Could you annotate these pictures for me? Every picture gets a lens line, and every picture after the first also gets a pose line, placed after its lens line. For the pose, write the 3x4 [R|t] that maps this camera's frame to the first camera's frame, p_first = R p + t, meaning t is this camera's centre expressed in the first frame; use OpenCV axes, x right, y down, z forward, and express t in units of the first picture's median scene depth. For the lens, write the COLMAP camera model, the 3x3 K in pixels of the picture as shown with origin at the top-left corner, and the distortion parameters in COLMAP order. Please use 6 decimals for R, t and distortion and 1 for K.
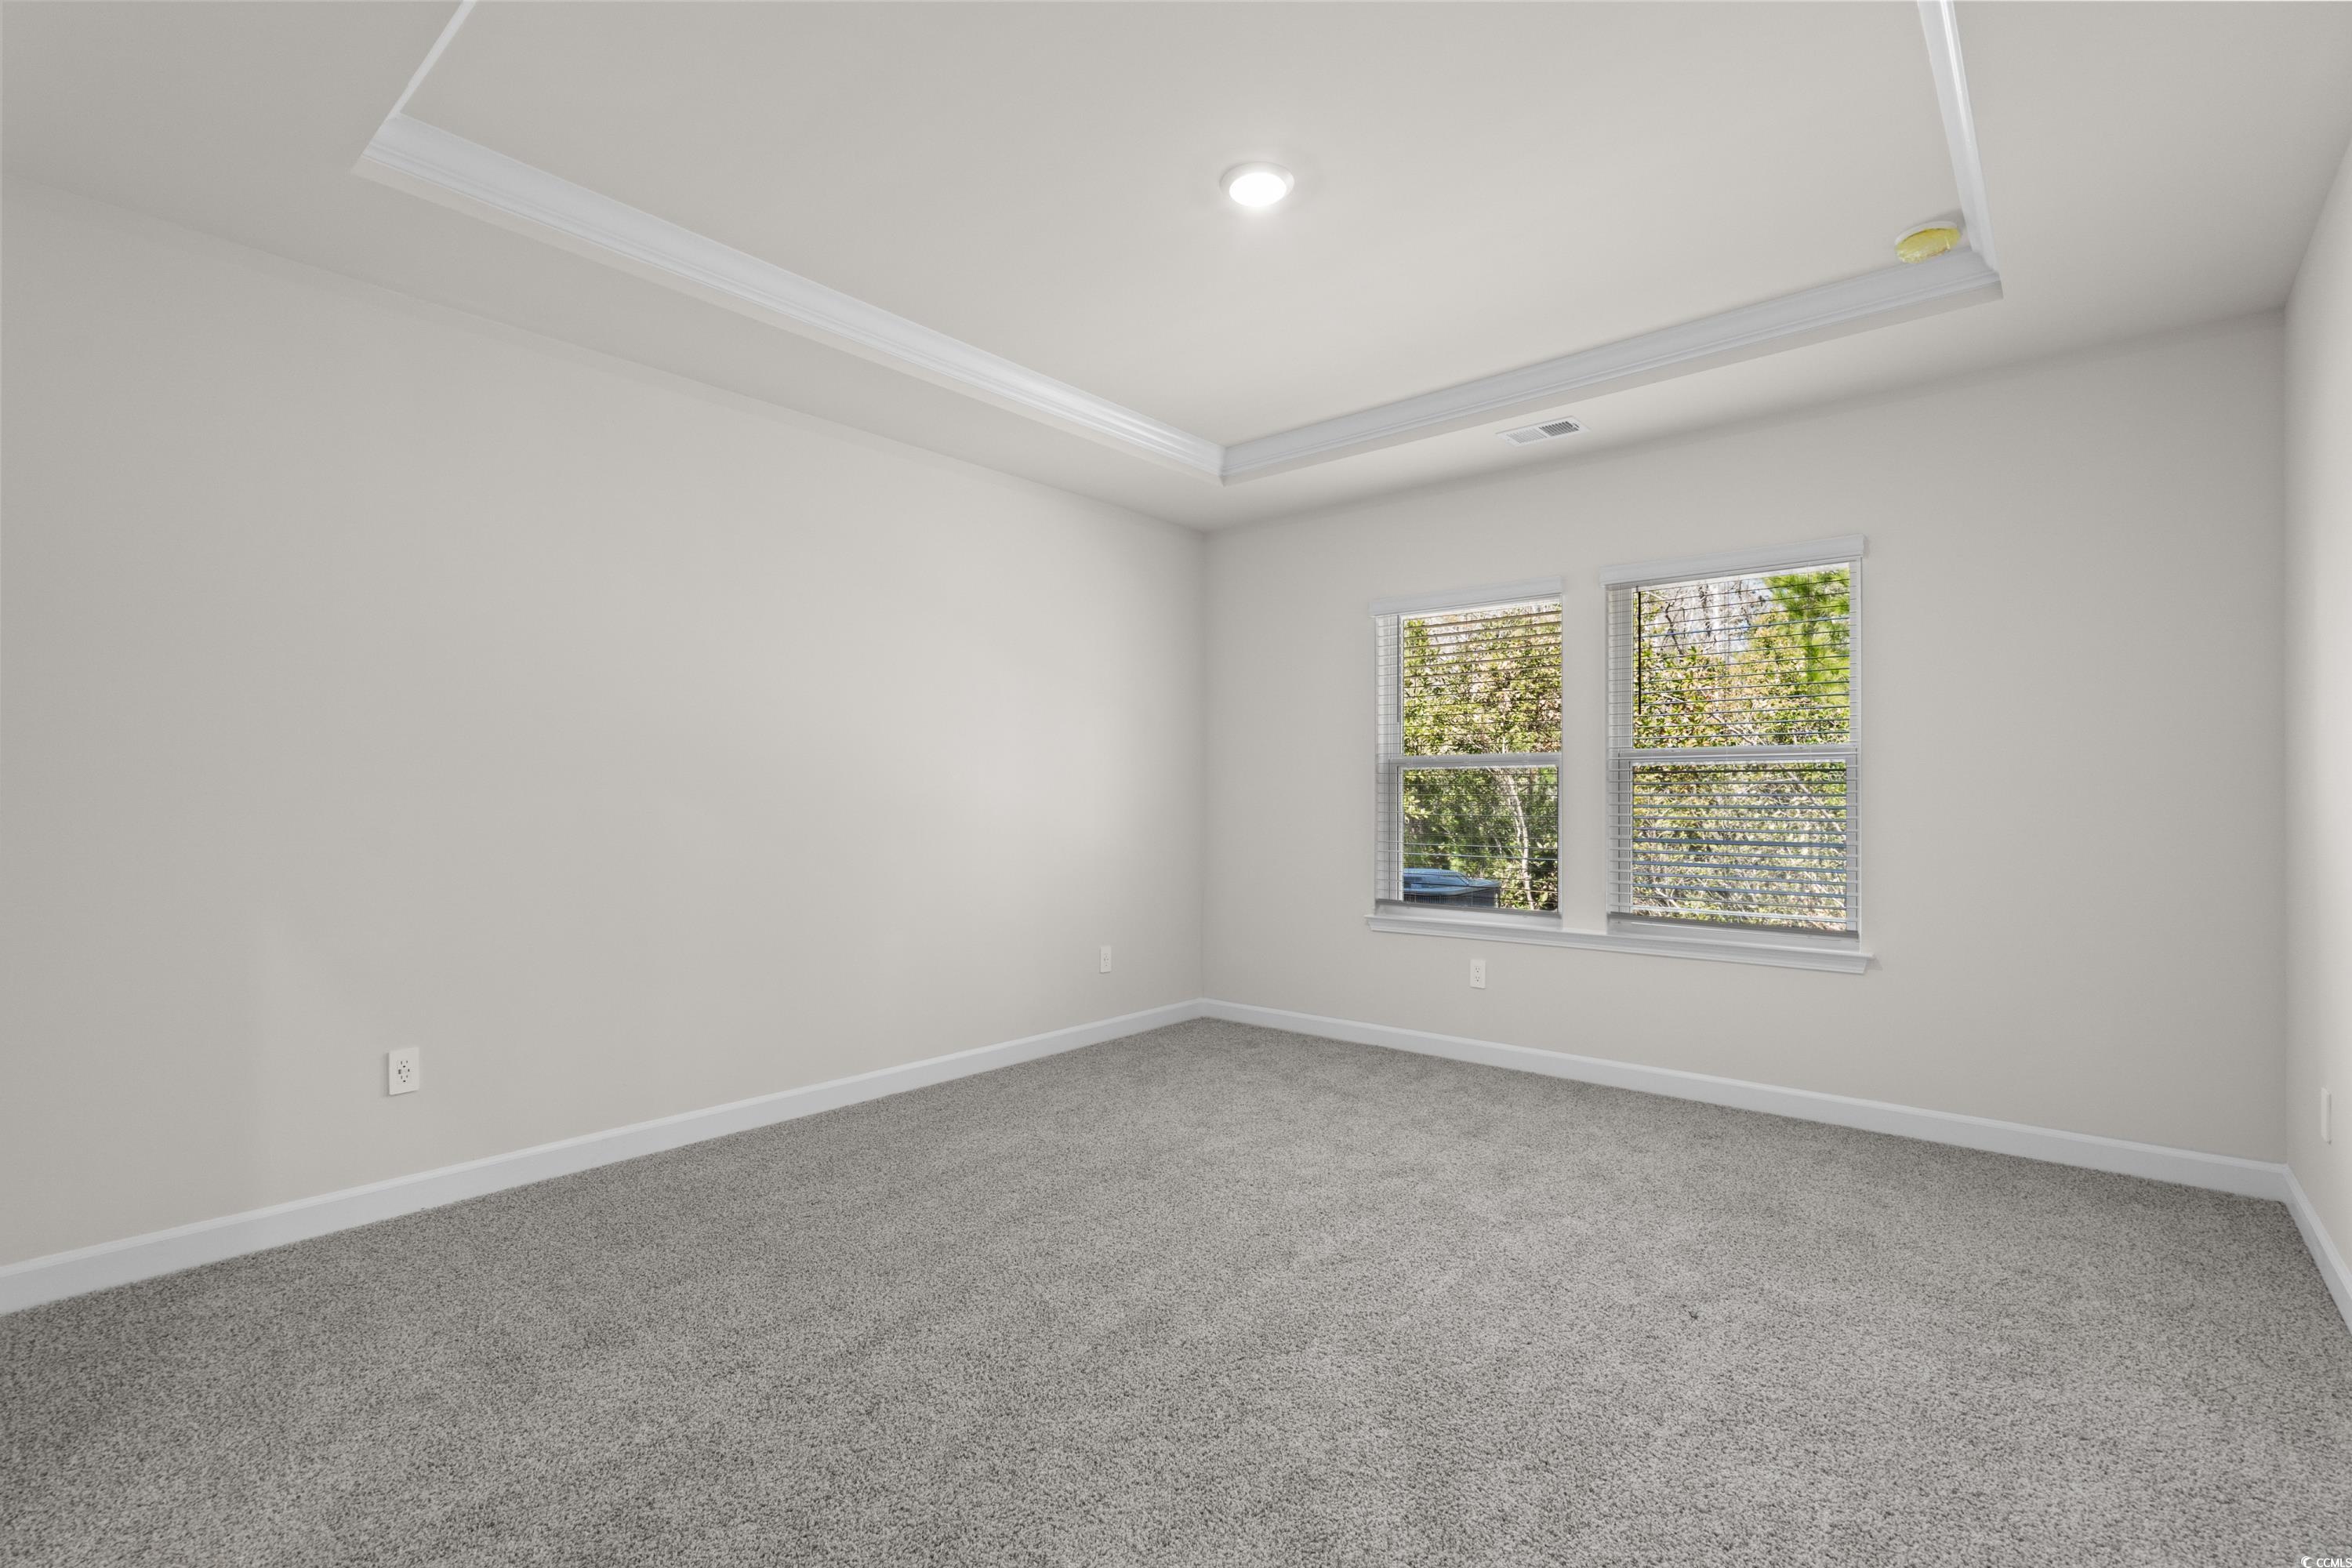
lens RADIAL K [[1072.6, 0, 1176.0], [0, 1072.6, 784.0], [0, 0, 1]] dist [-0.002087, -0.000339]
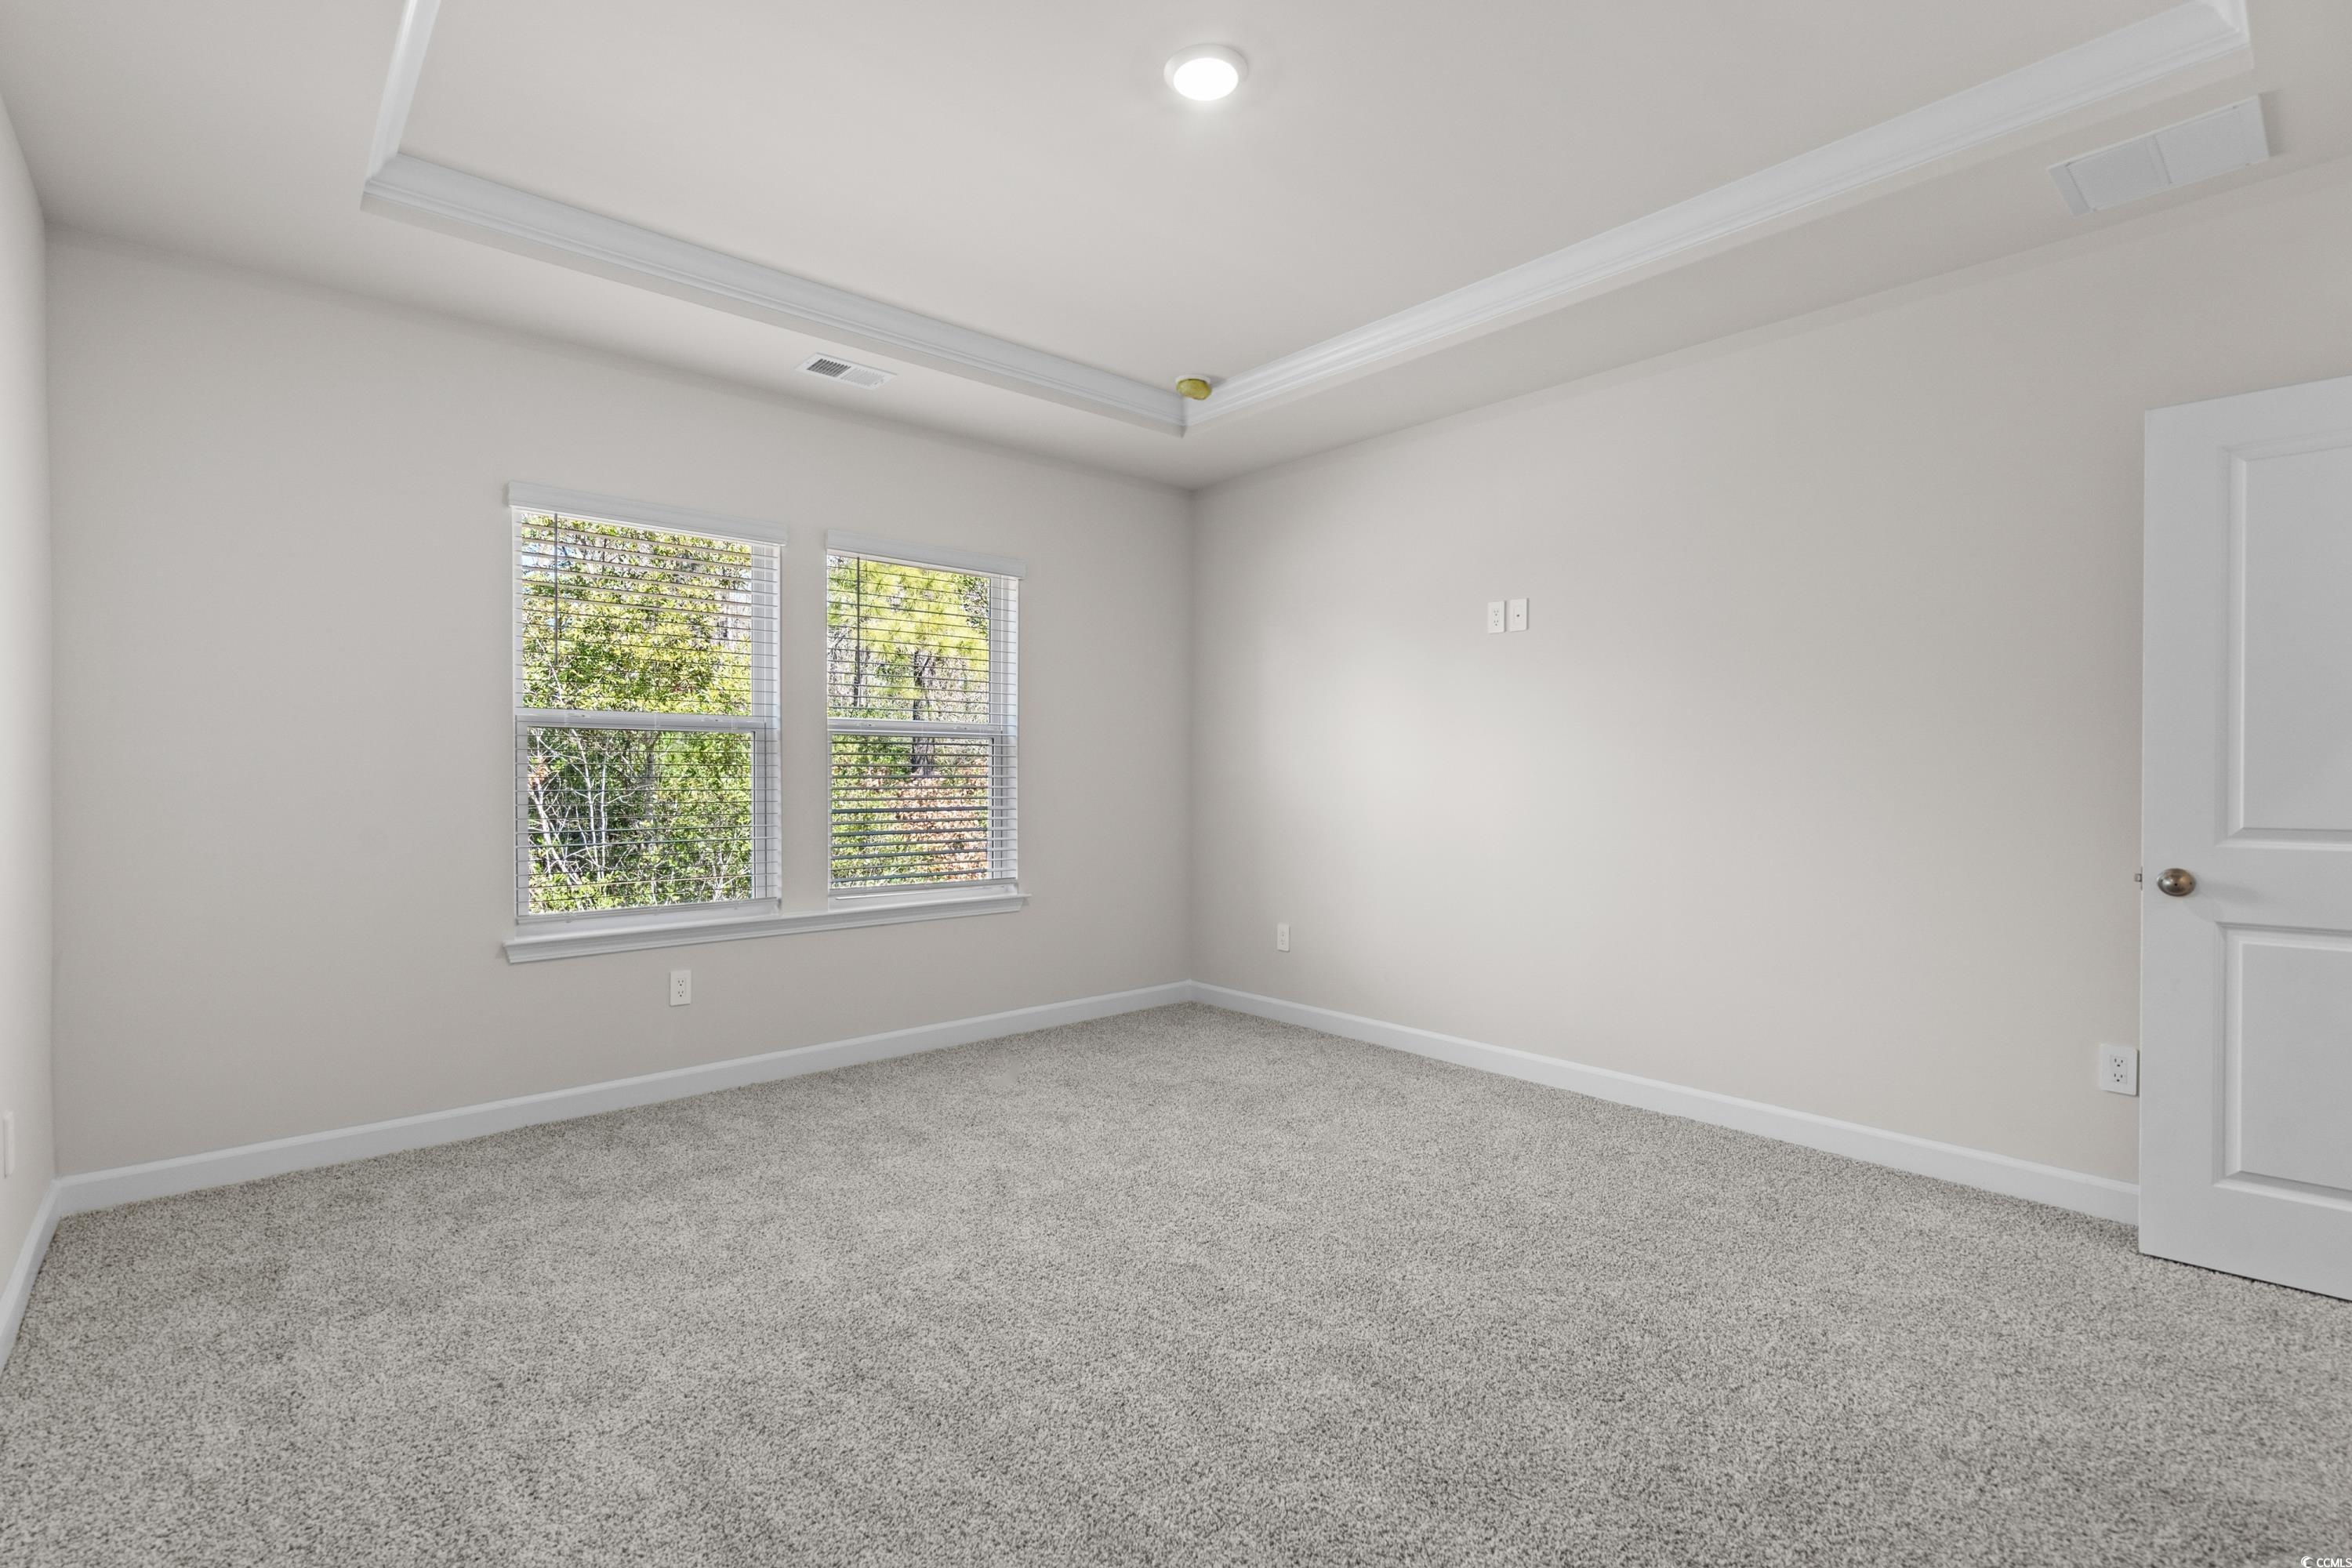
lens RADIAL K [[1072.6, 0, 1176.0], [0, 1072.6, 784.0], [0, 0, 1]] dist [-0.002087, -0.000339]
pose [[0.137230, -0.013665, 0.990445, -0.563877], [-0.014491, 0.999770, 0.015802, 0.006230], [-0.990433, -0.016521, 0.137001, 0.628200]]
